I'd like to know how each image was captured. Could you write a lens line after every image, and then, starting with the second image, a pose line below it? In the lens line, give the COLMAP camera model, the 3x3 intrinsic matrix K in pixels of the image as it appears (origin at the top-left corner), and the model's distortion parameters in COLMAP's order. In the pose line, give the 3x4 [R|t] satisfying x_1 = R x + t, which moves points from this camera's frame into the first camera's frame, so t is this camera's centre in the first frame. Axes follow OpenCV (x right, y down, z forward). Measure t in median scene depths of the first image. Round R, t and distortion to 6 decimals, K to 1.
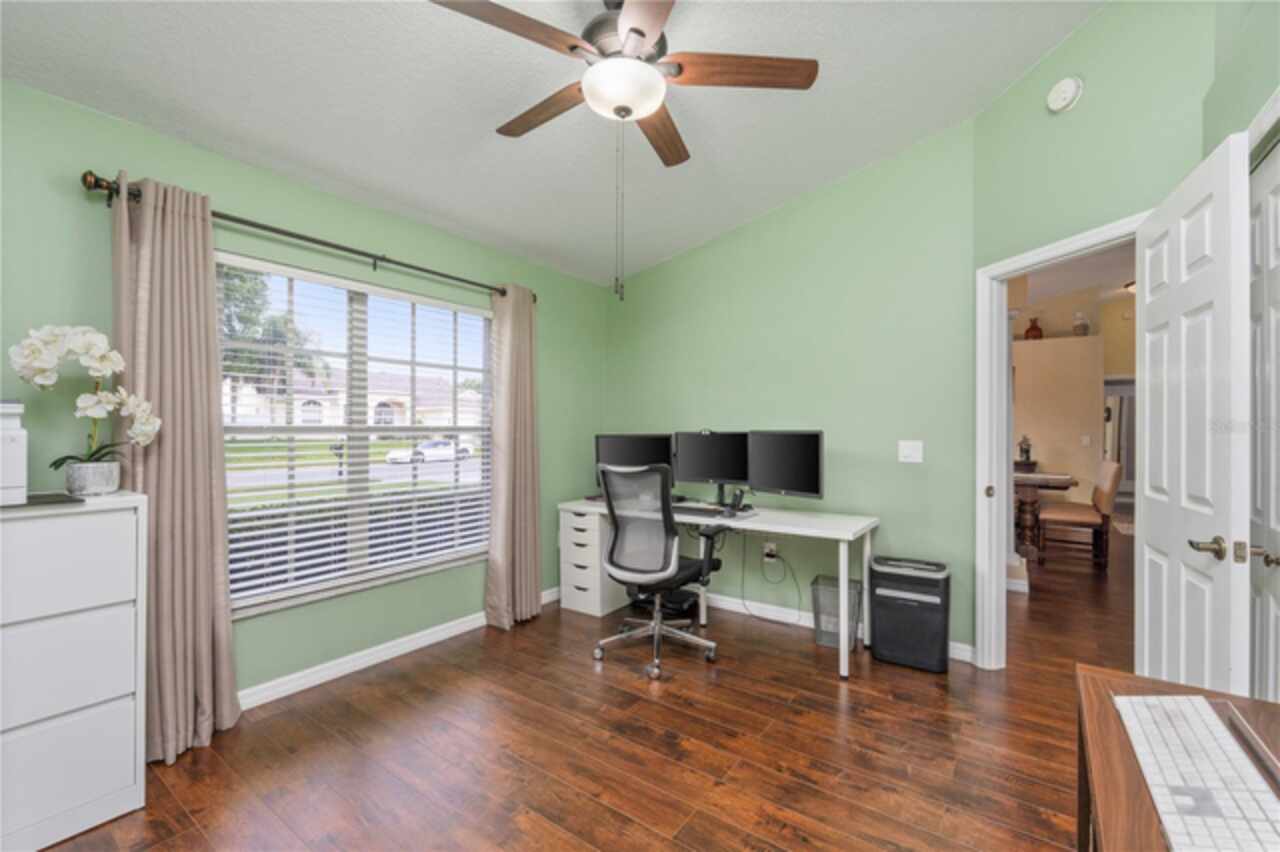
lens RADIAL K [[546.9, 0, 637.3], [0, 546.9, 423.9], [0, 0, 1]] dist [-0.000725, -0.001492]
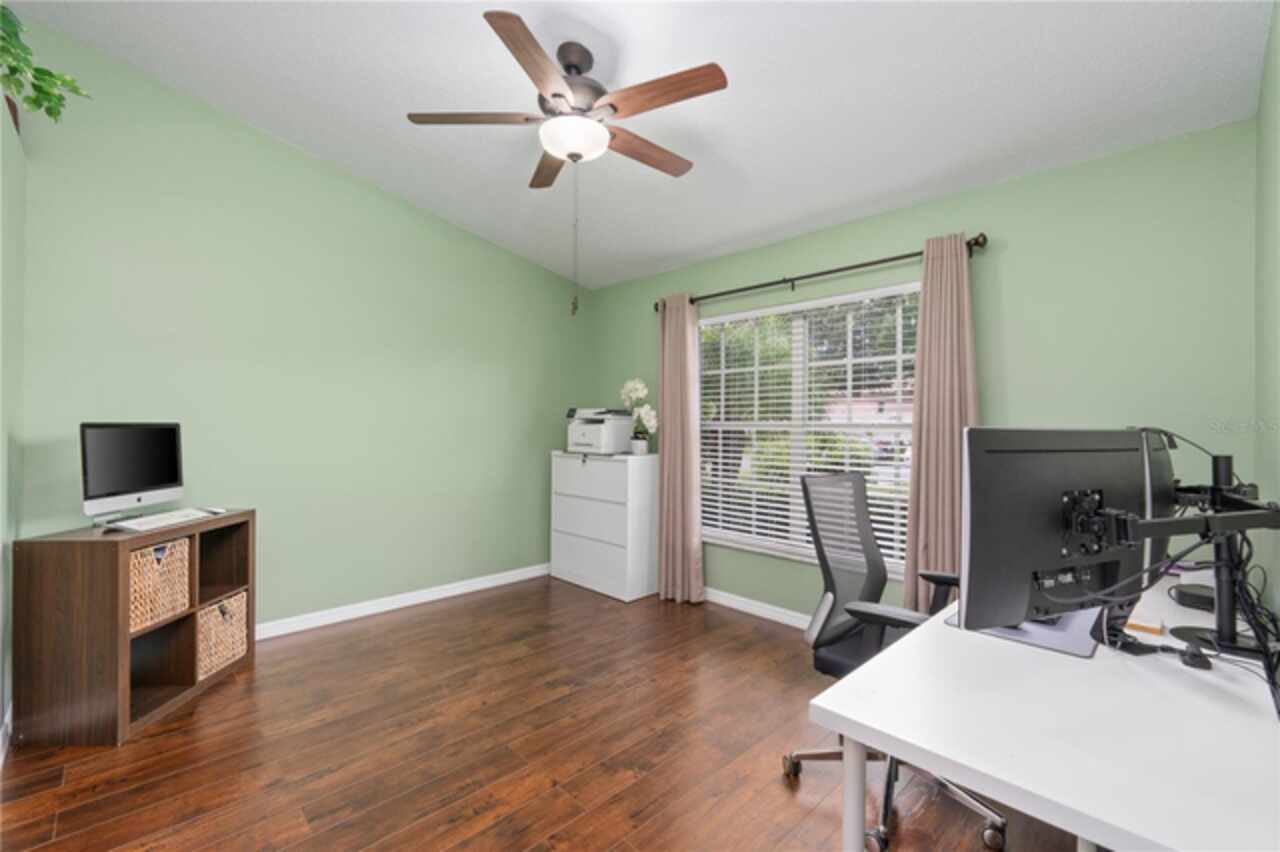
lens RADIAL K [[546.9, 0, 643.9], [0, 546.9, 425.3], [0, 0, 1]] dist [-0.000725, -0.001492]
pose [[-0.175106, -0.001736, -0.984548, 1.030313], [-0.002056, 0.999997, -0.001398, 0.014057], [0.984548, 0.001779, -0.175109, 1.256527]]
